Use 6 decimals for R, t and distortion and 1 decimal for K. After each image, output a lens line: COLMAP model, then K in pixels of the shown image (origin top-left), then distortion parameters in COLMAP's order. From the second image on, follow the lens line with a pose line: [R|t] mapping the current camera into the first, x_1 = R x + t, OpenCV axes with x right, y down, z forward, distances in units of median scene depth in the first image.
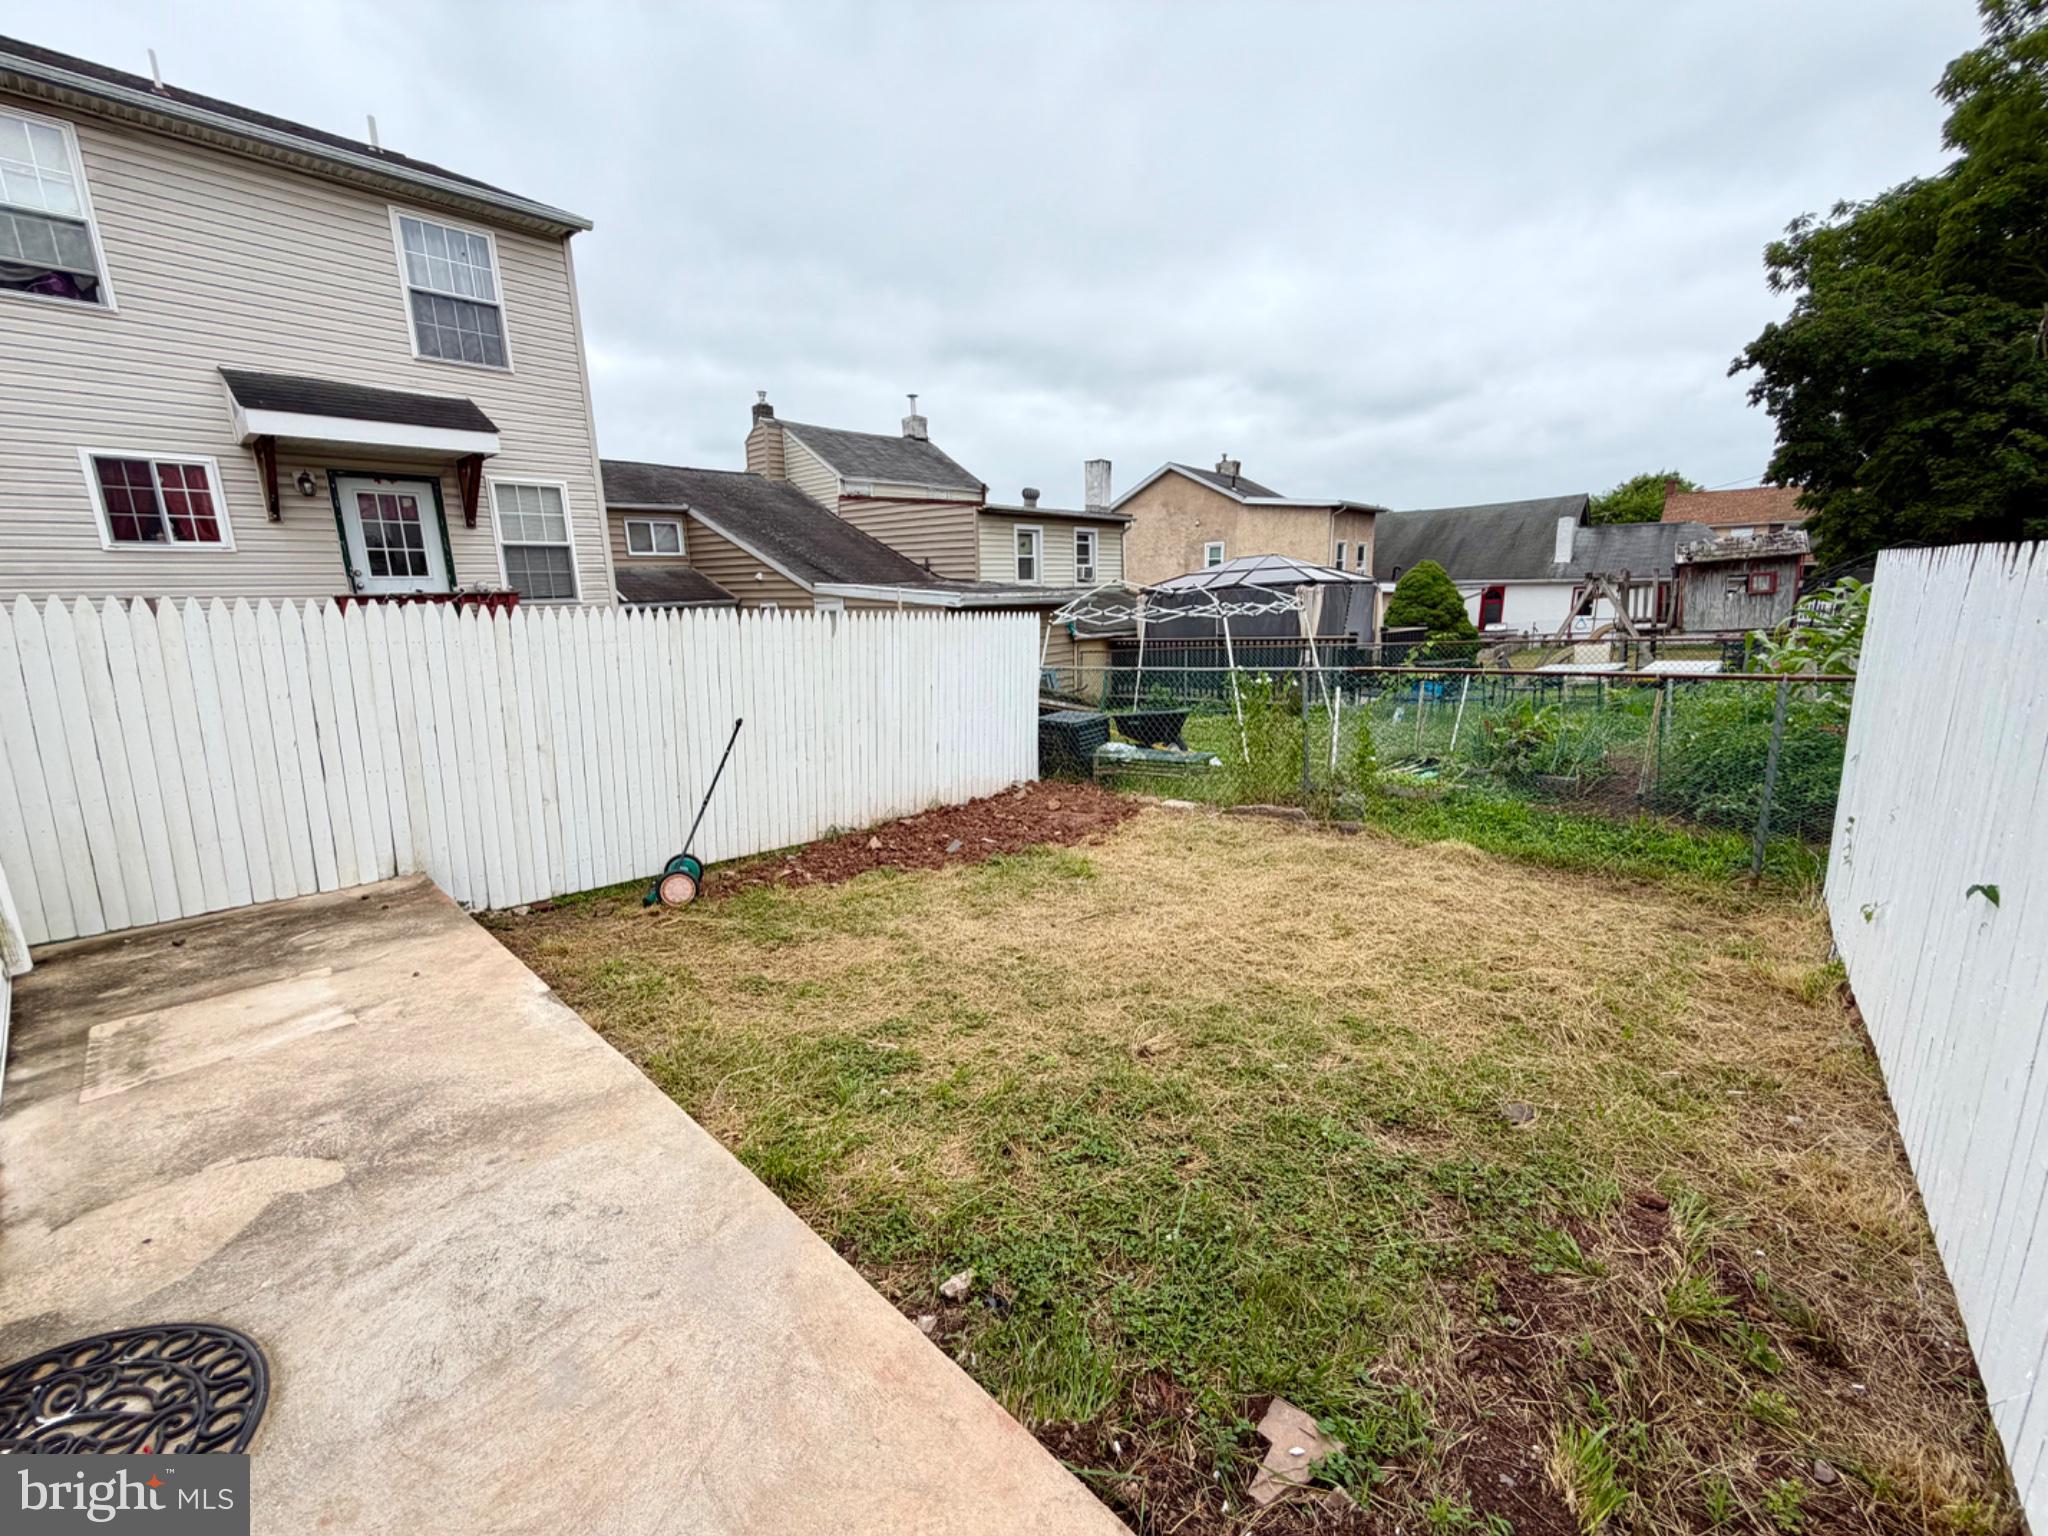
lens RADIAL K [[818.5, 0, 1015.9], [0, 818.5, 762.9], [0, 0, 1]] dist [0.001128, -0.000031]
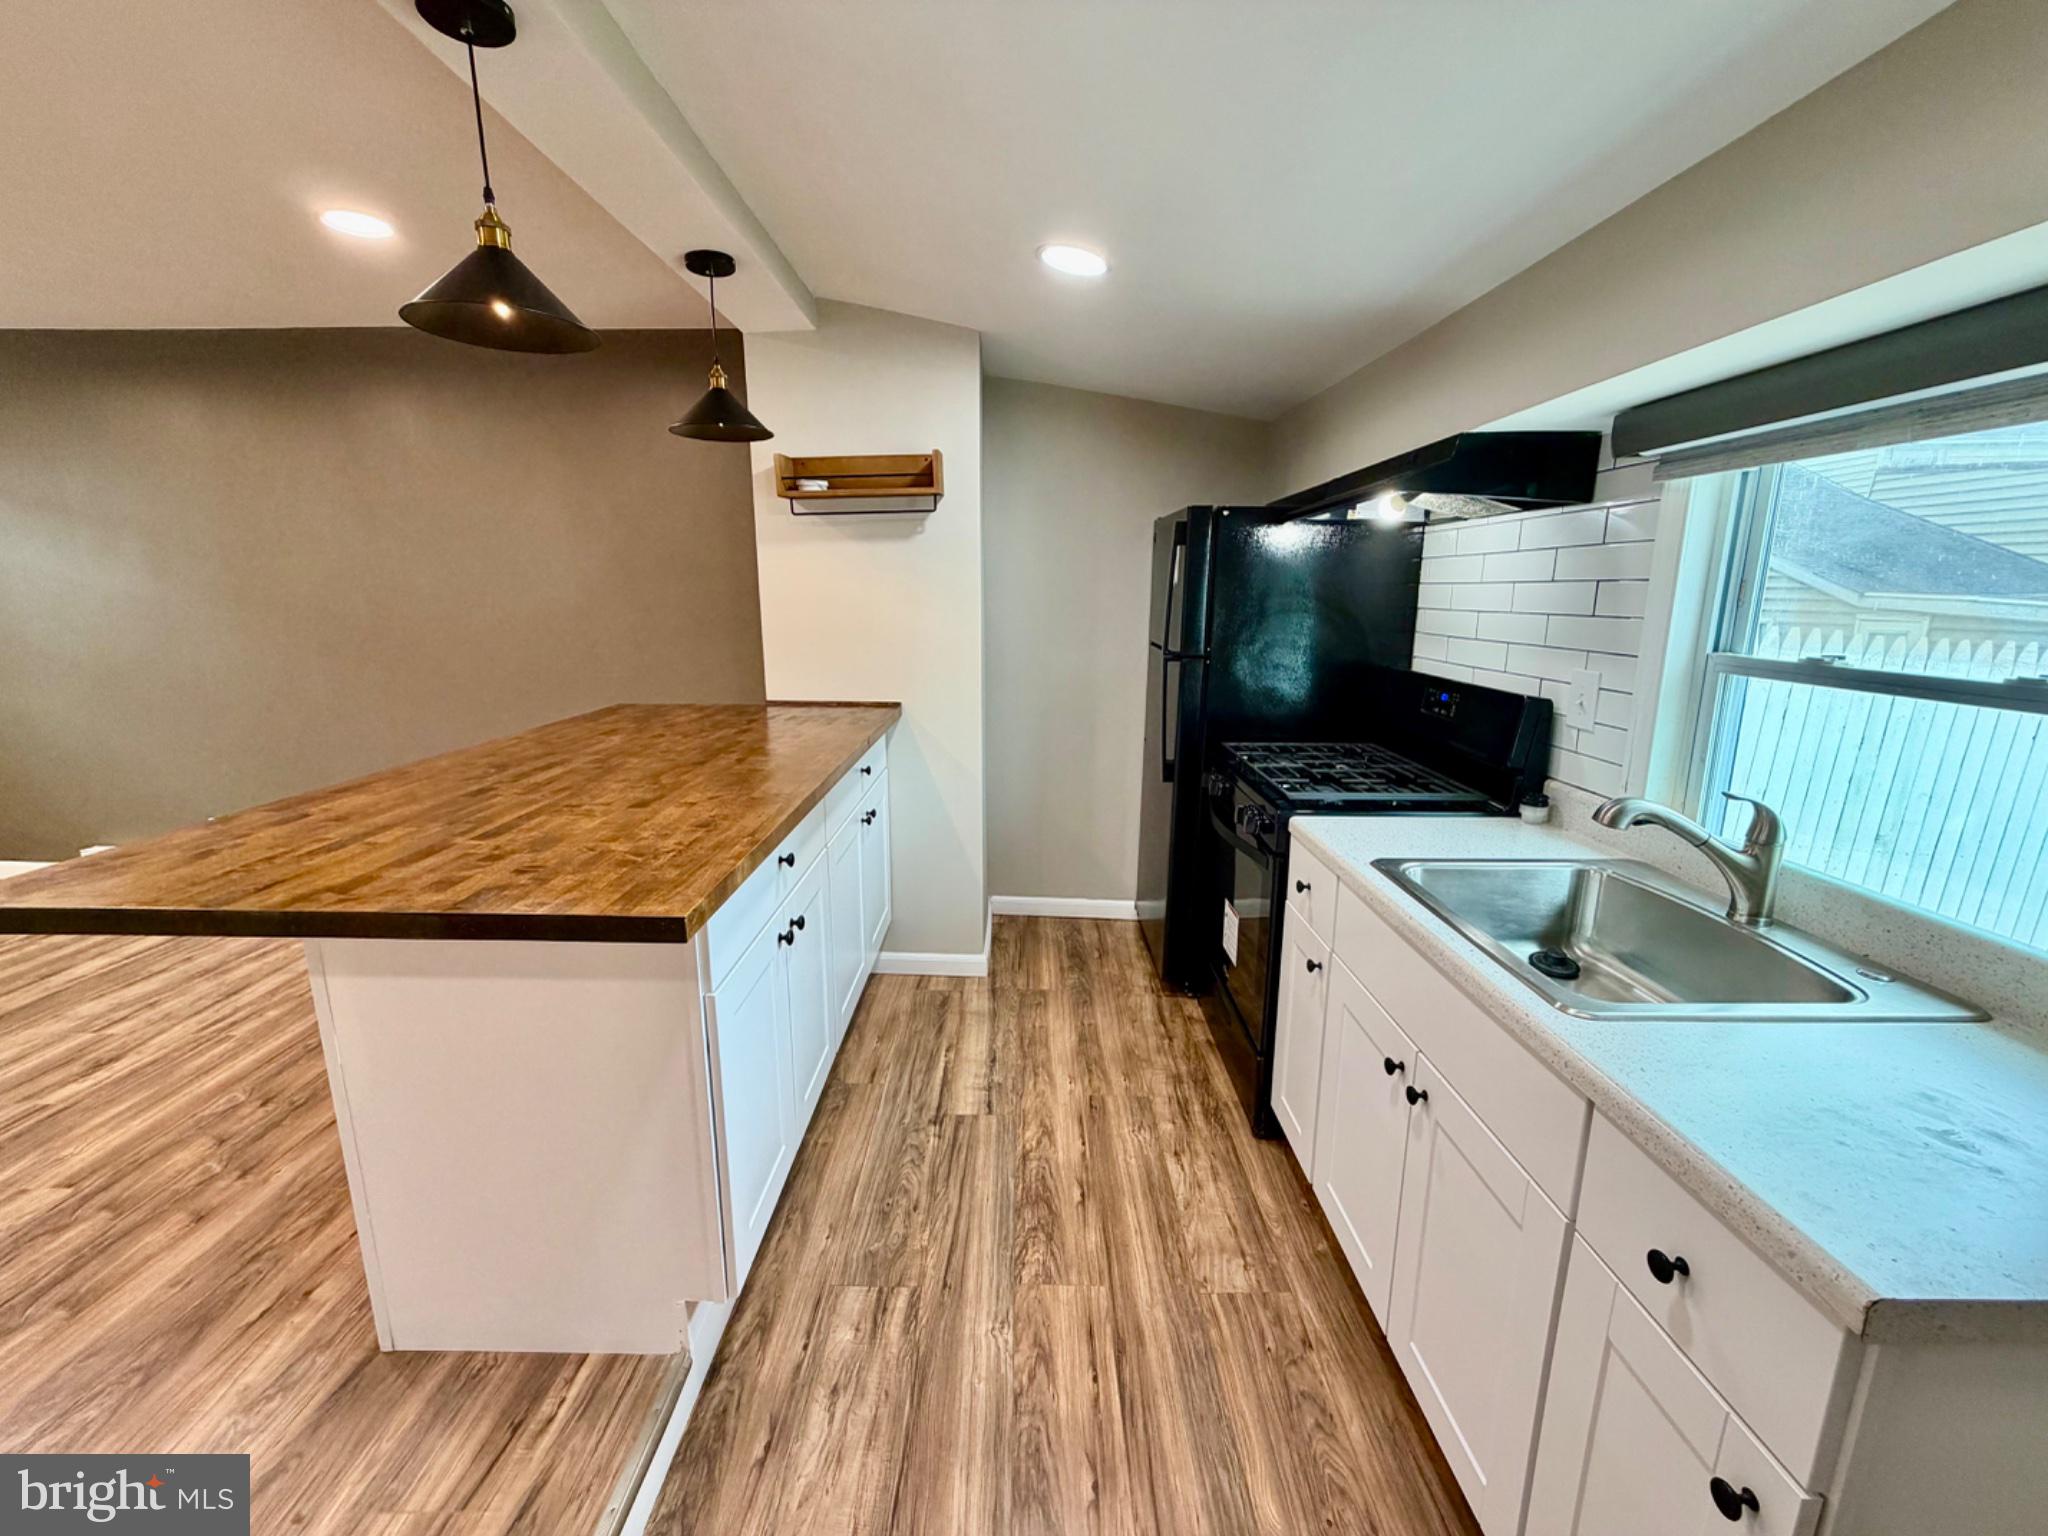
lens RADIAL K [[818.5, 0, 1017.7], [0, 818.5, 768.1], [0, 0, 1]] dist [0.001128, -0.000031]
pose [[0.662580, 0.175862, -0.728052, -0.207637], [-0.170367, 0.981951, 0.082146, -0.004268], [0.729358, 0.069608, 0.680582, -0.008470]]
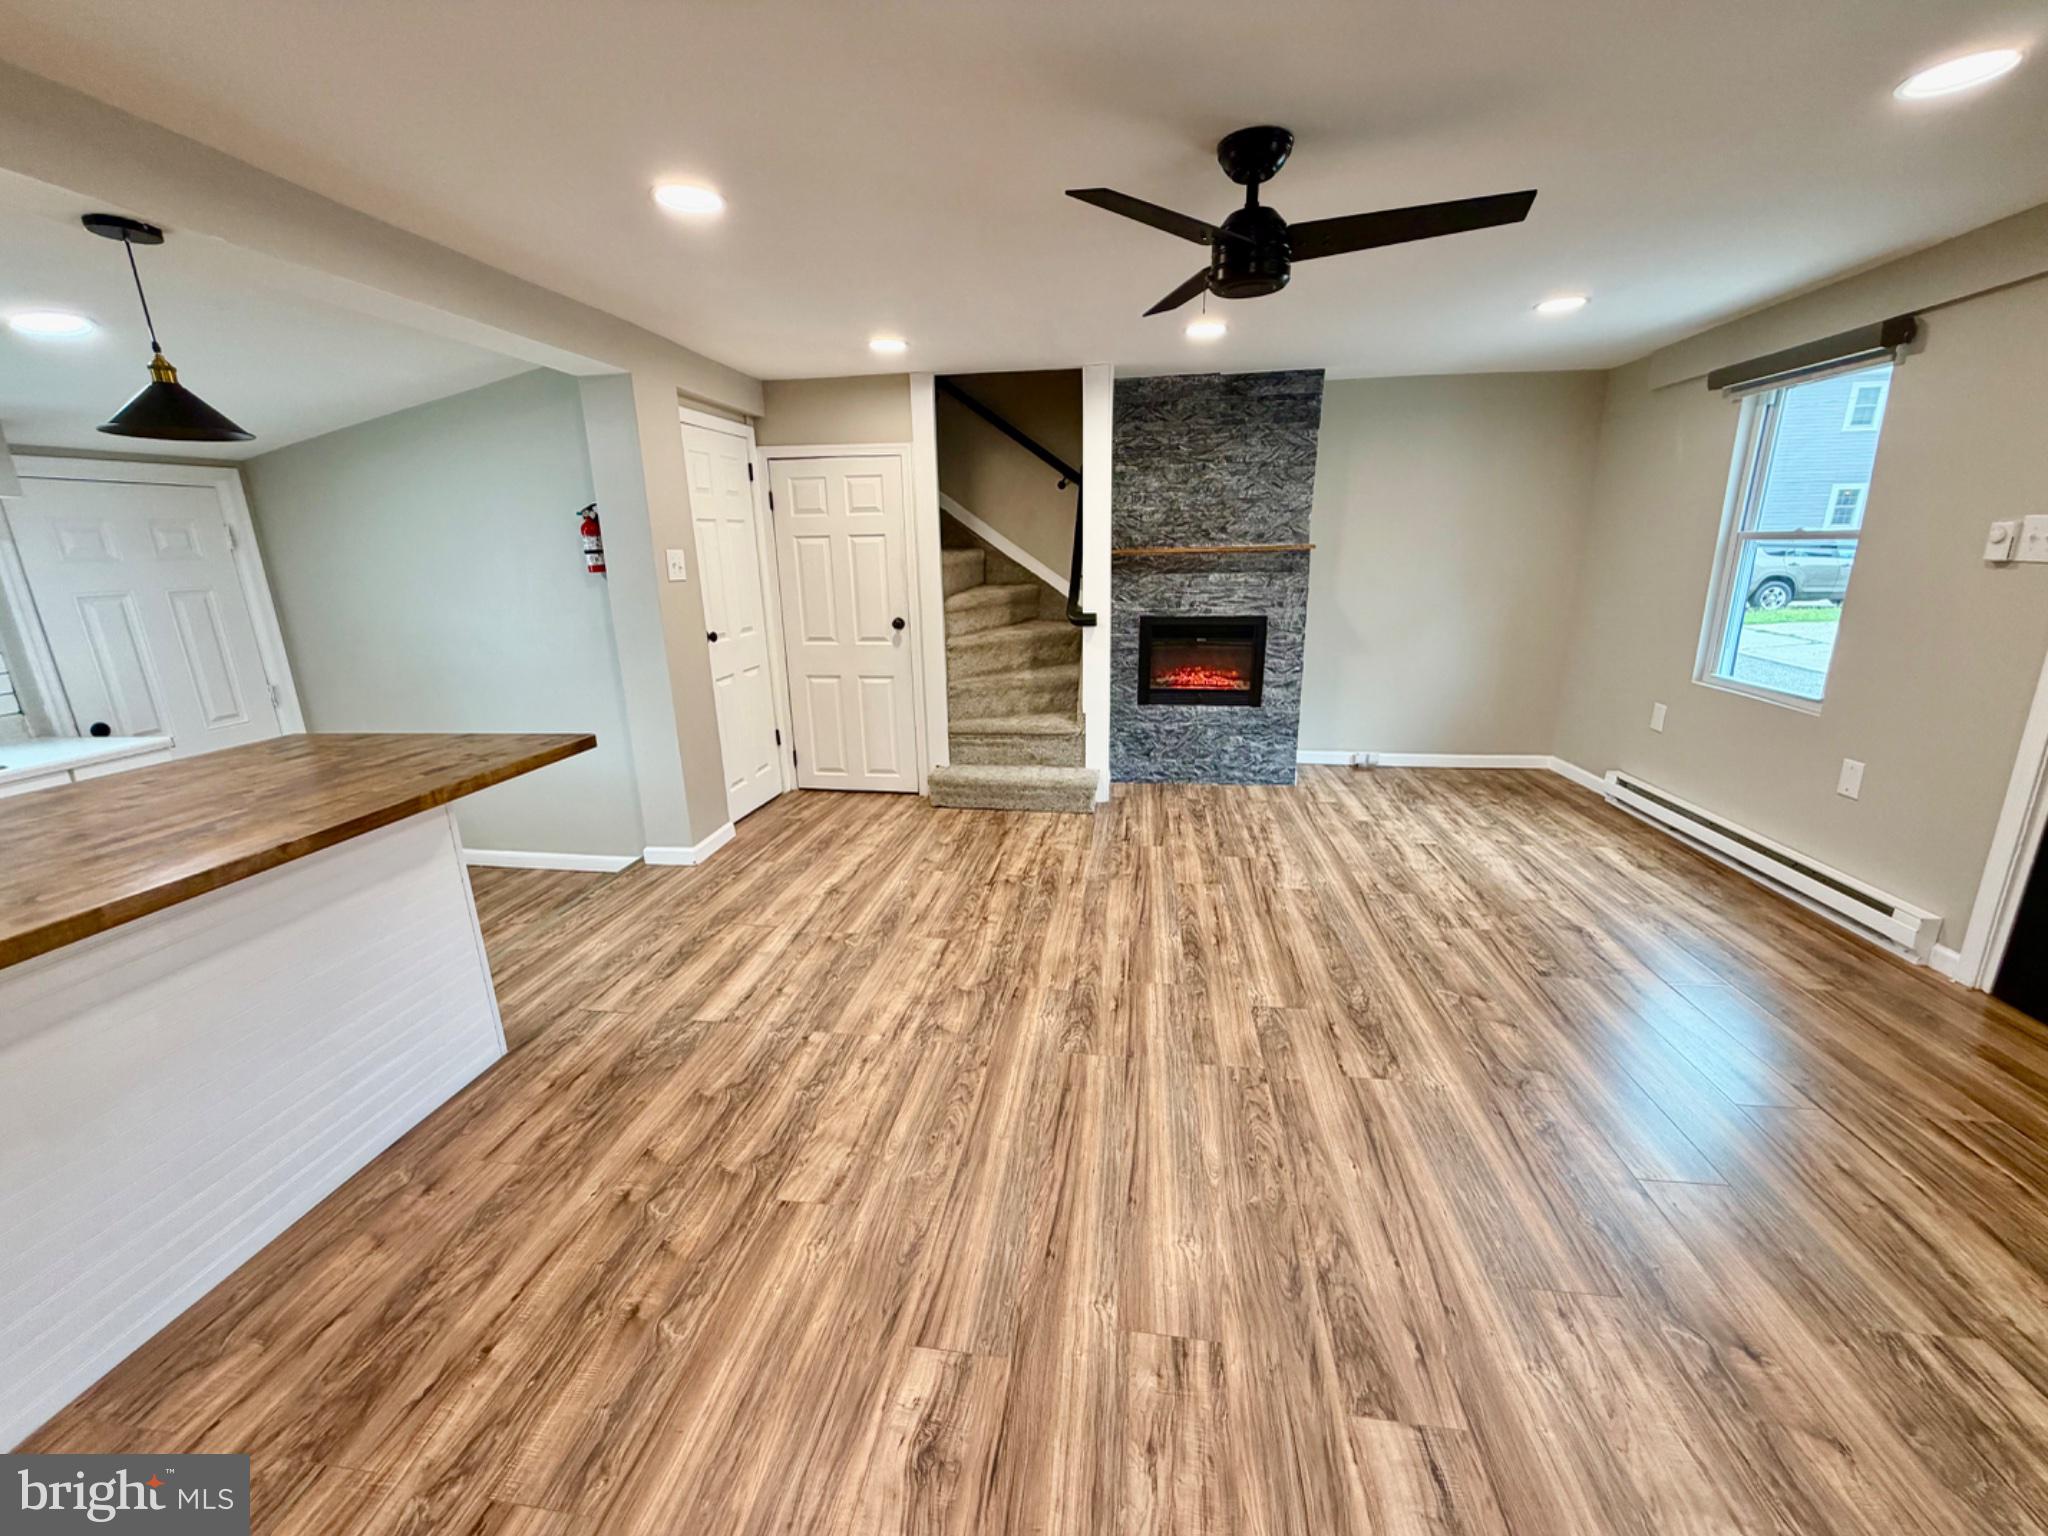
lens RADIAL K [[818.5, 0, 1014.2], [0, 818.5, 766.6], [0, 0, 1]] dist [0.001128, -0.000031]
pose [[-0.551468, -0.191483, 0.811922, -0.497890], [0.206629, 0.911613, 0.355339, -0.004163], [-0.808200, 0.363725, -0.463160, -0.019439]]
